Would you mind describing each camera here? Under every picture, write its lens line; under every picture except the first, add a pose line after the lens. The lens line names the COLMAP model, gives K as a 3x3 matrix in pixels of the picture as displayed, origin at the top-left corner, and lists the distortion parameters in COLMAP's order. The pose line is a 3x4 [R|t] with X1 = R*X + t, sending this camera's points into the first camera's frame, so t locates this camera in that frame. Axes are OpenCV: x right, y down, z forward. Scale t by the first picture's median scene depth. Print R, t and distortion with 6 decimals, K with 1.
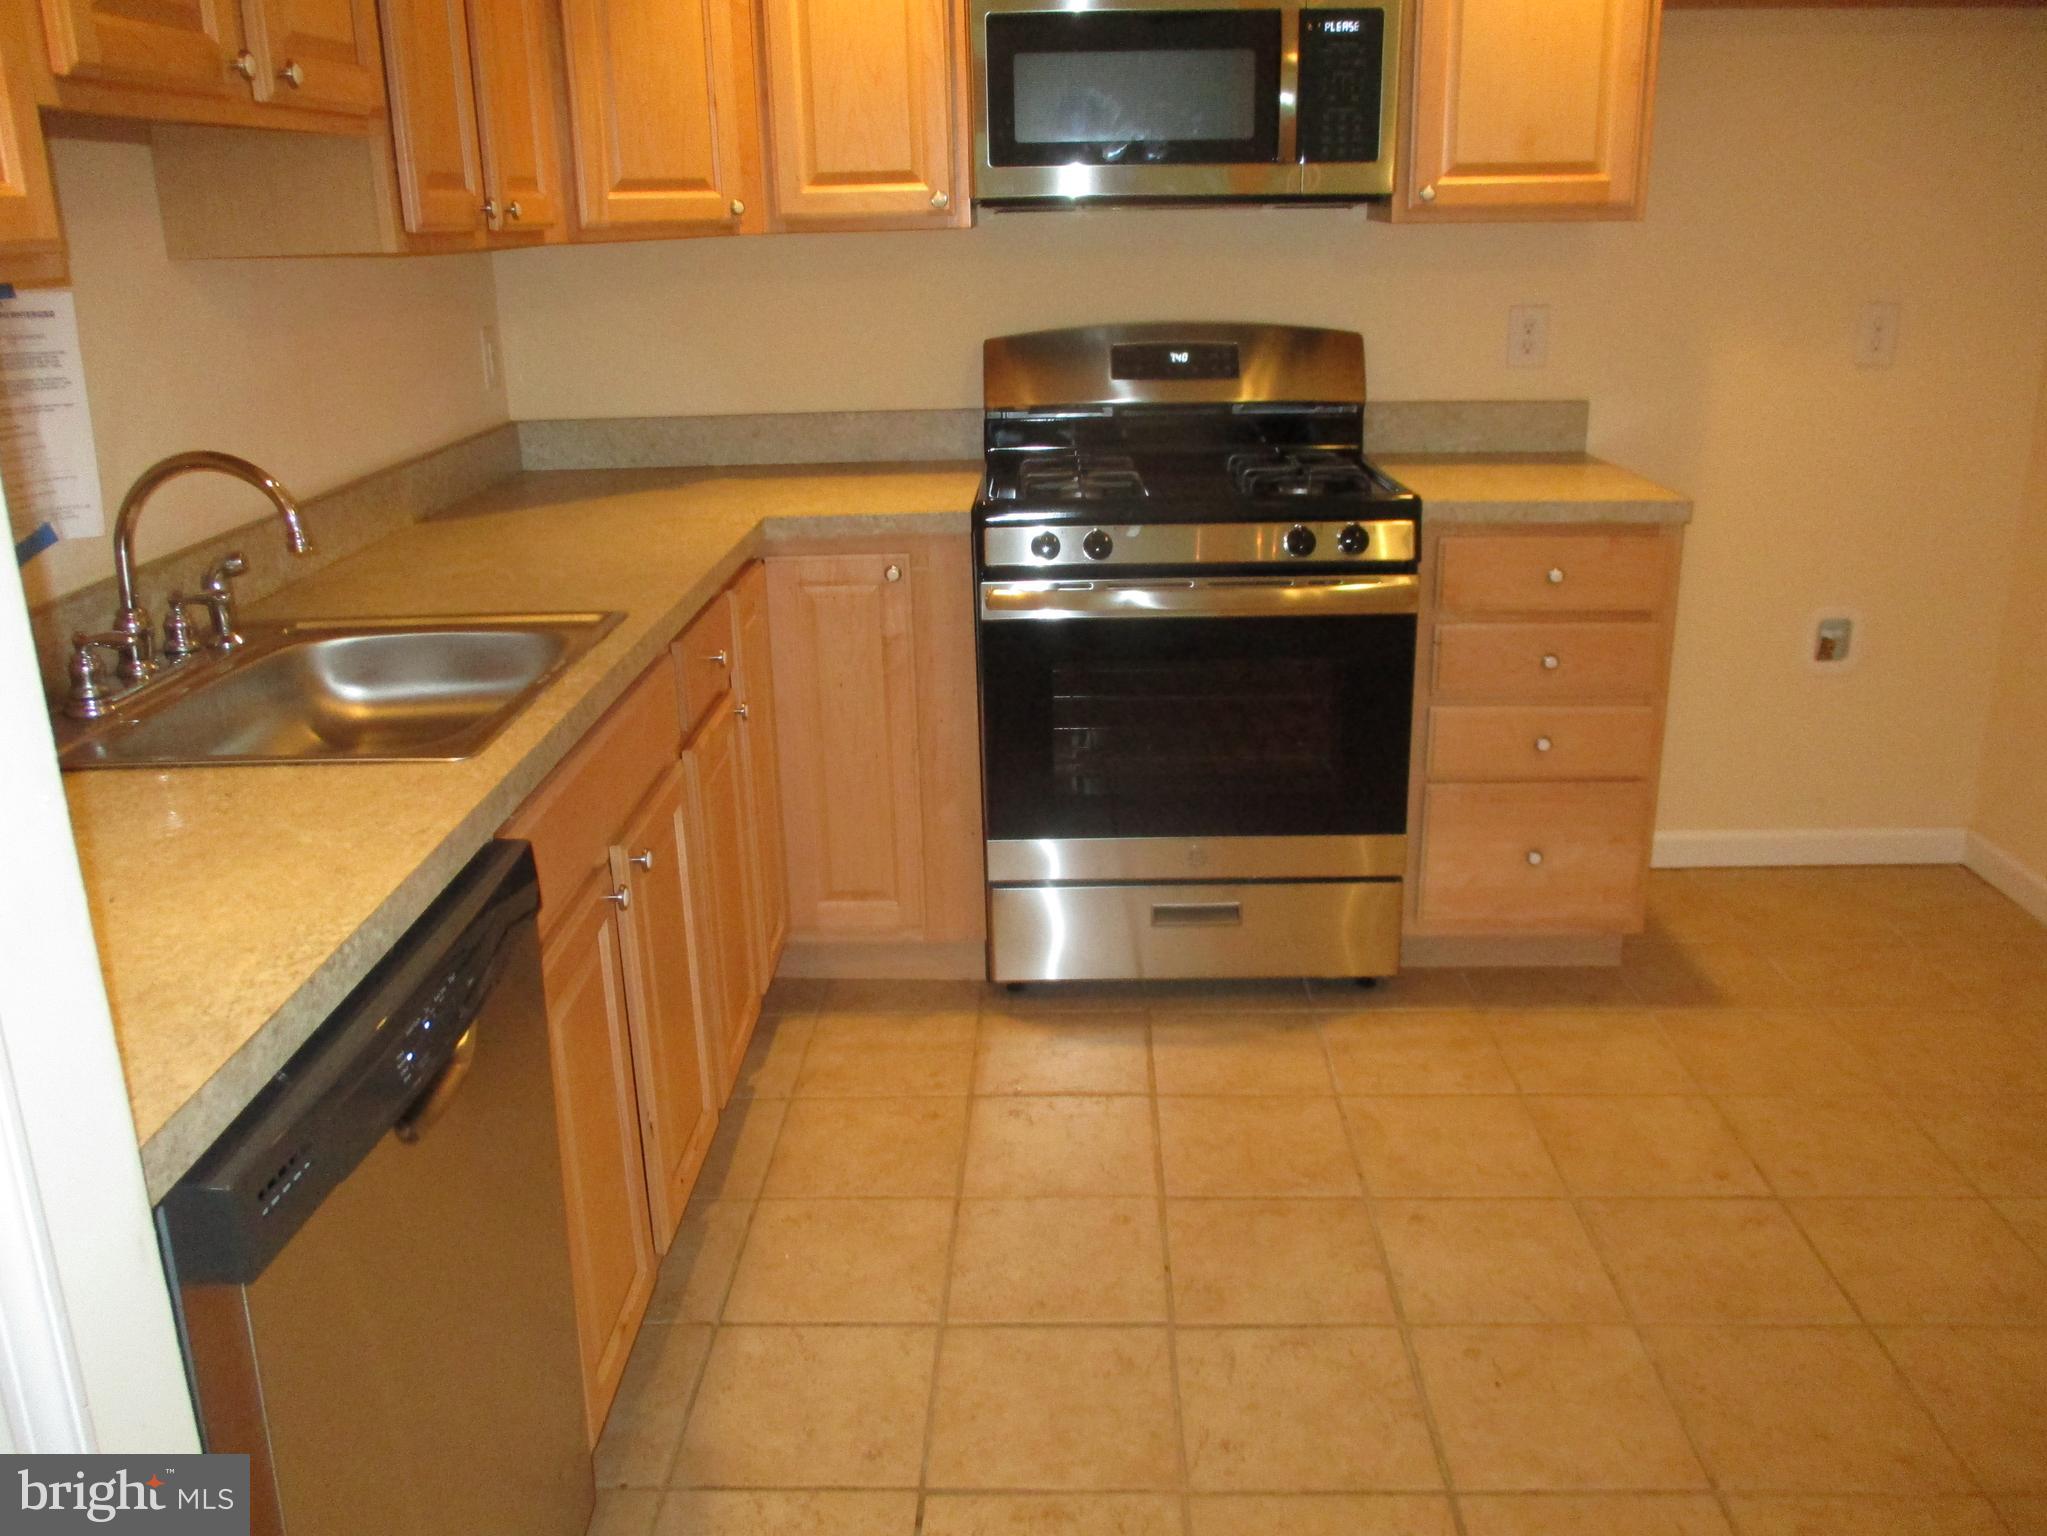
lens RADIAL K [[1711.9, 0, 1023.5], [0, 1711.9, 732.1], [0, 0, 1]] dist [-0.029378, 0.013465]
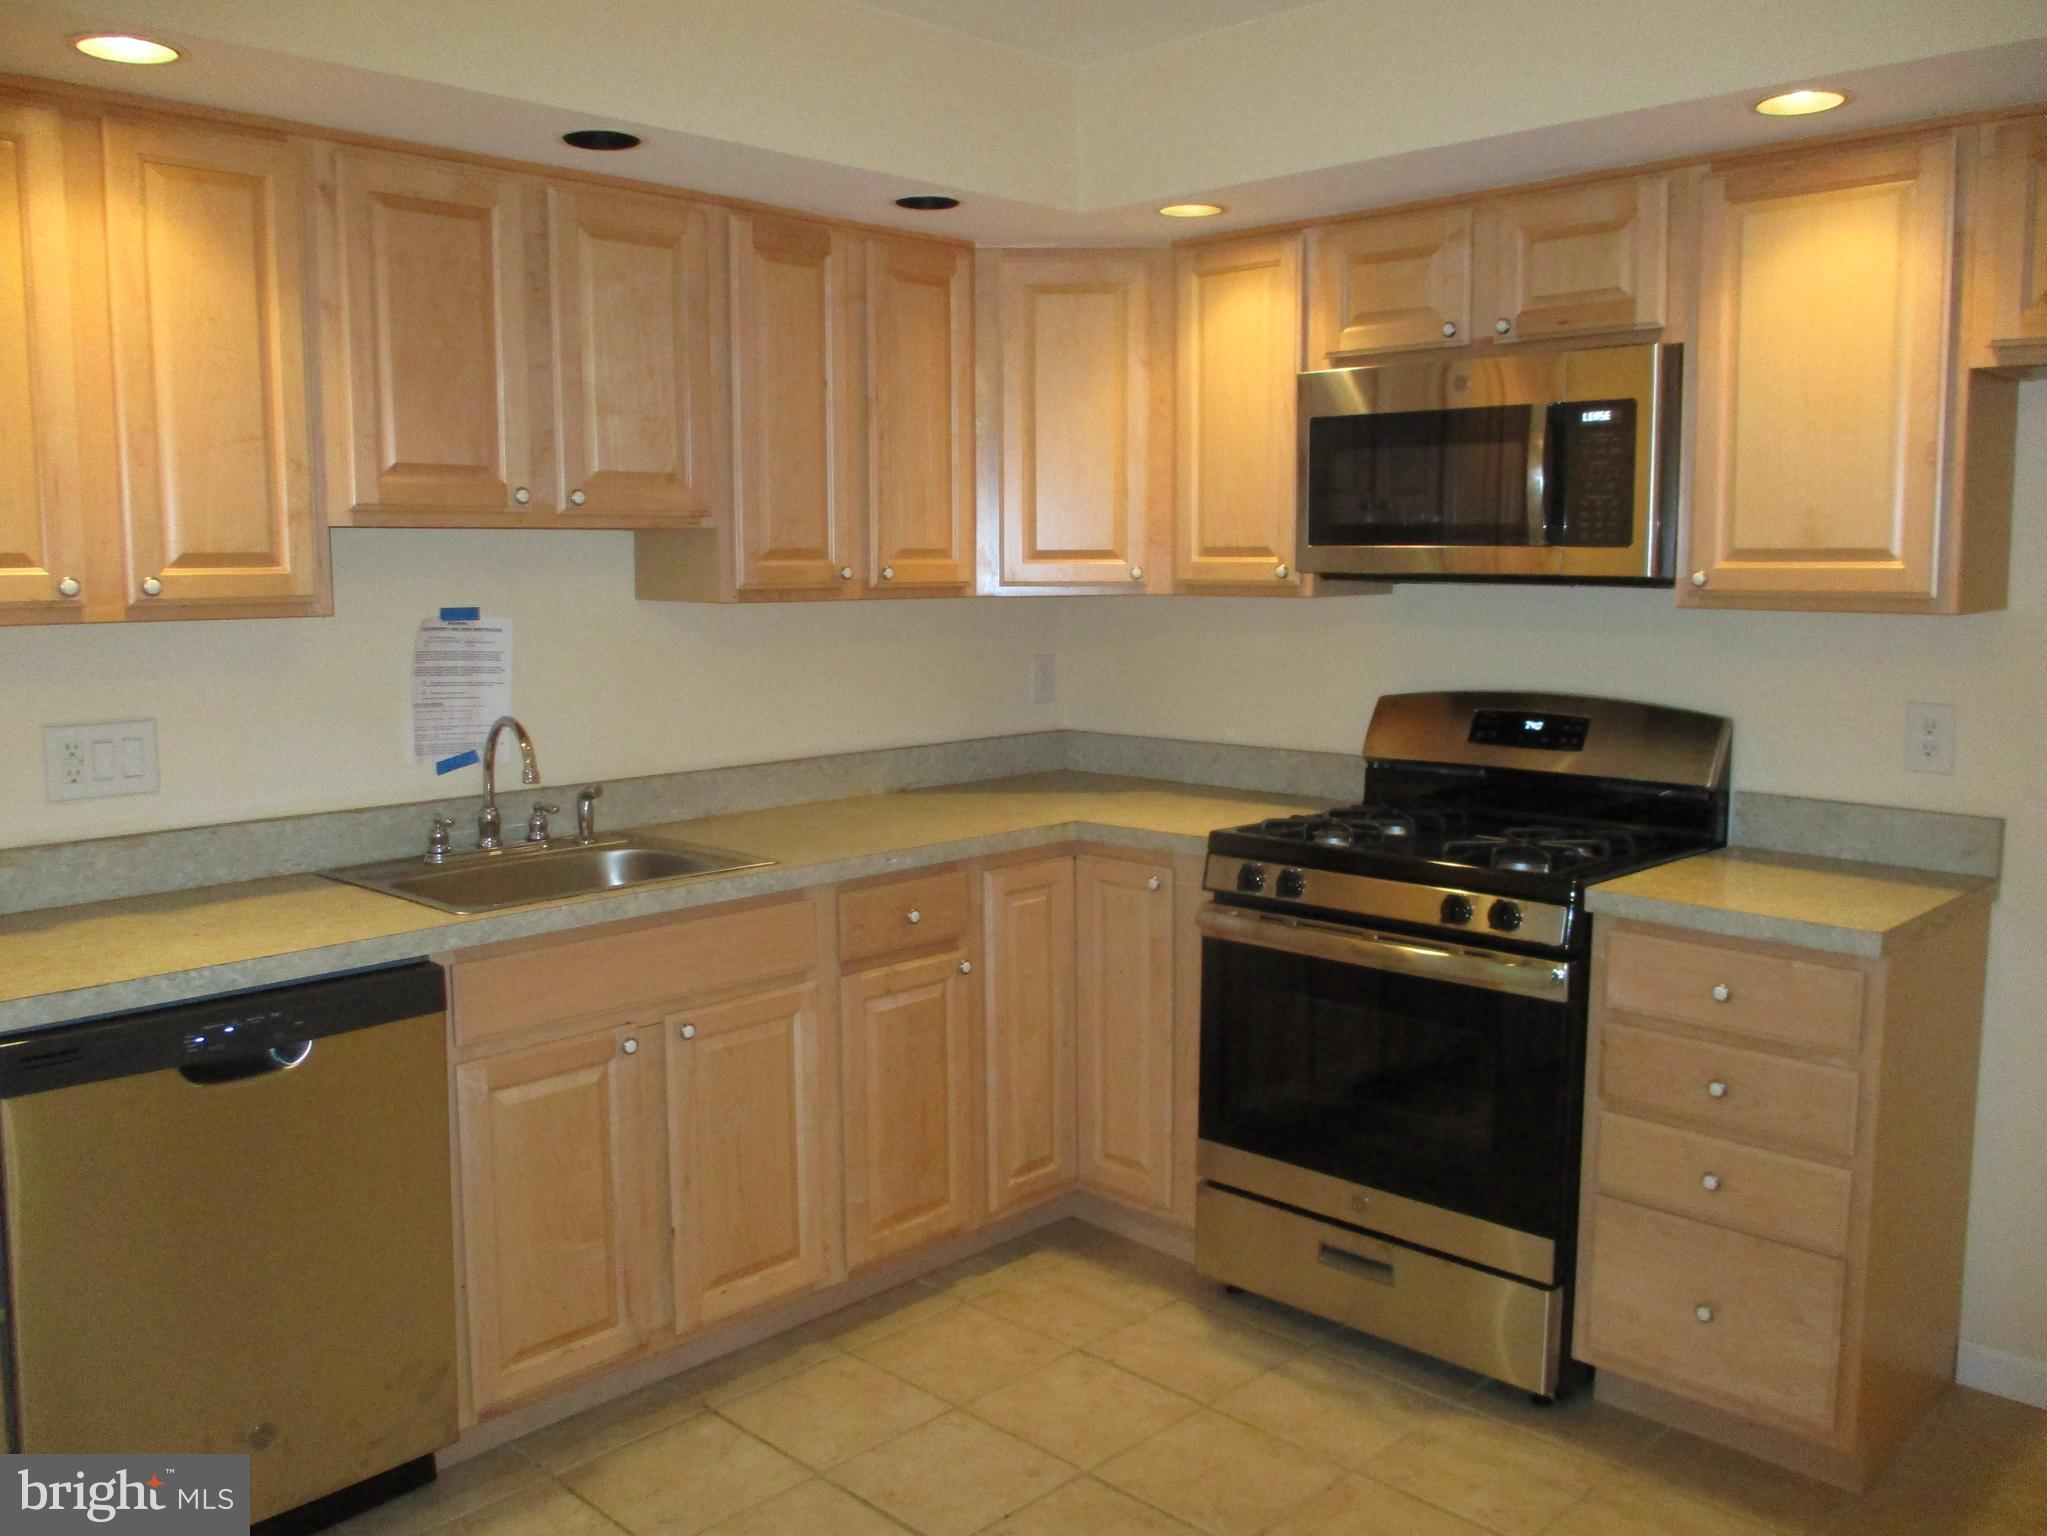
lens RADIAL K [[1711.9, 0, 1023.5], [0, 1711.9, 732.1], [0, 0, 1]] dist [-0.029378, 0.013465]
pose [[0.731255, 0.089830, -0.676164, 0.621912], [-0.212368, 0.972004, -0.100537, -0.055591], [0.648202, 0.217114, 0.729860, 0.073655]]
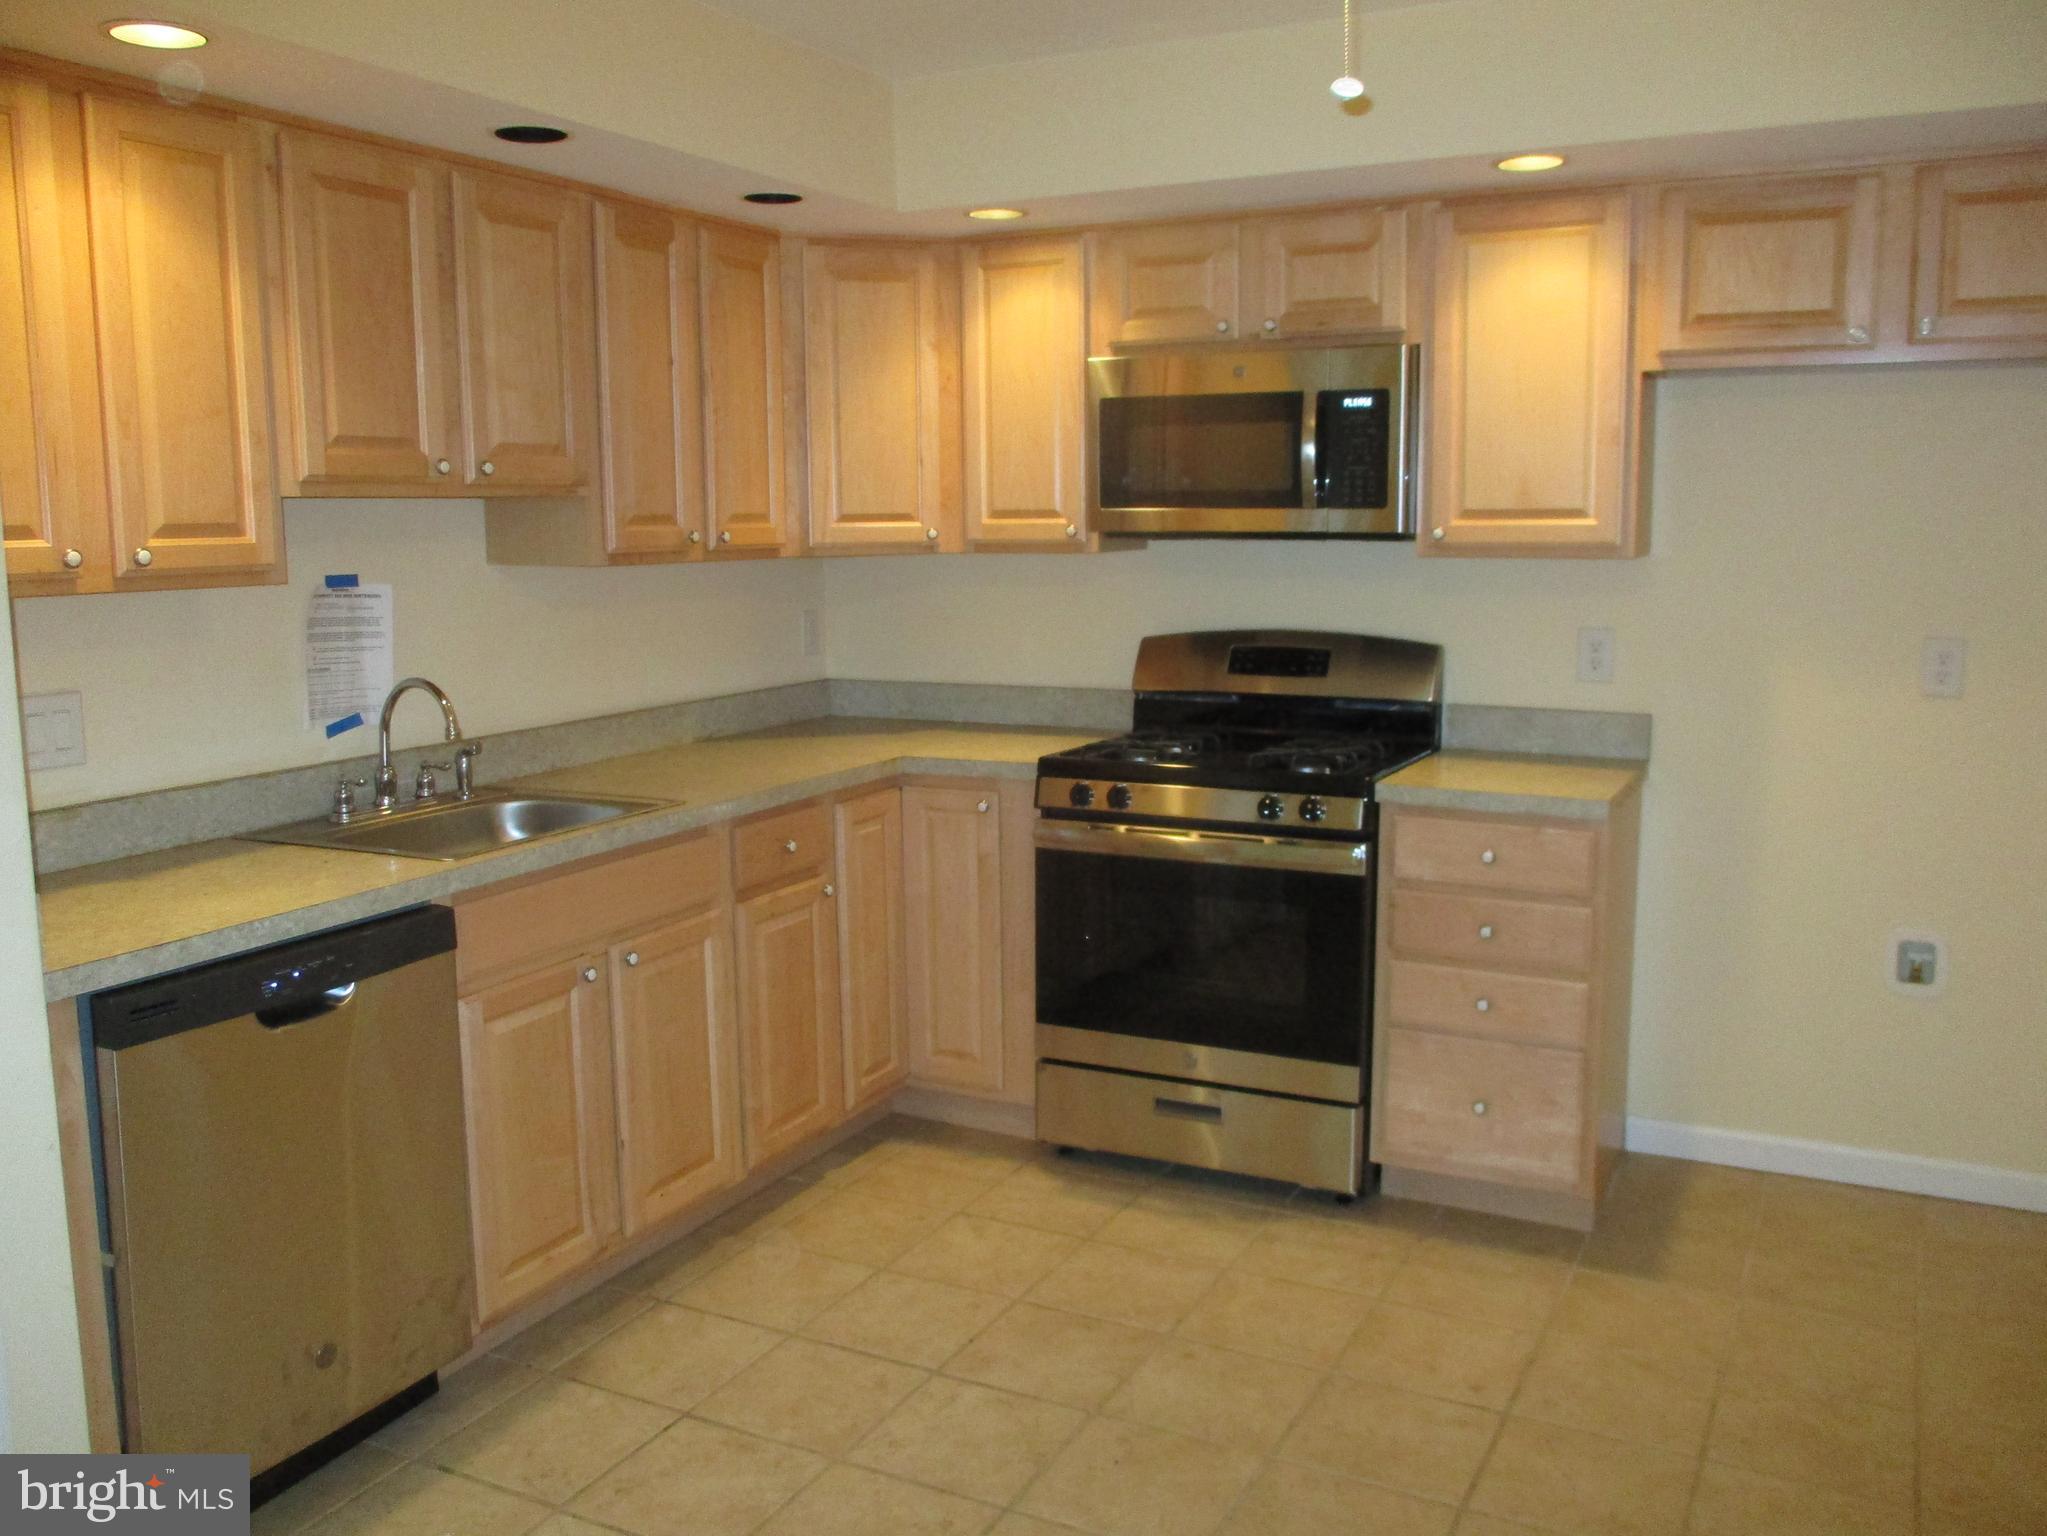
lens RADIAL K [[1711.9, 0, 1023.5], [0, 1711.9, 732.1], [0, 0, 1]] dist [-0.029378, 0.013465]
pose [[0.899939, 0.068710, -0.430568, 0.507634], [-0.137235, 0.981952, -0.130138, 0.018777], [0.413856, 0.176206, 0.893127, -0.174271]]
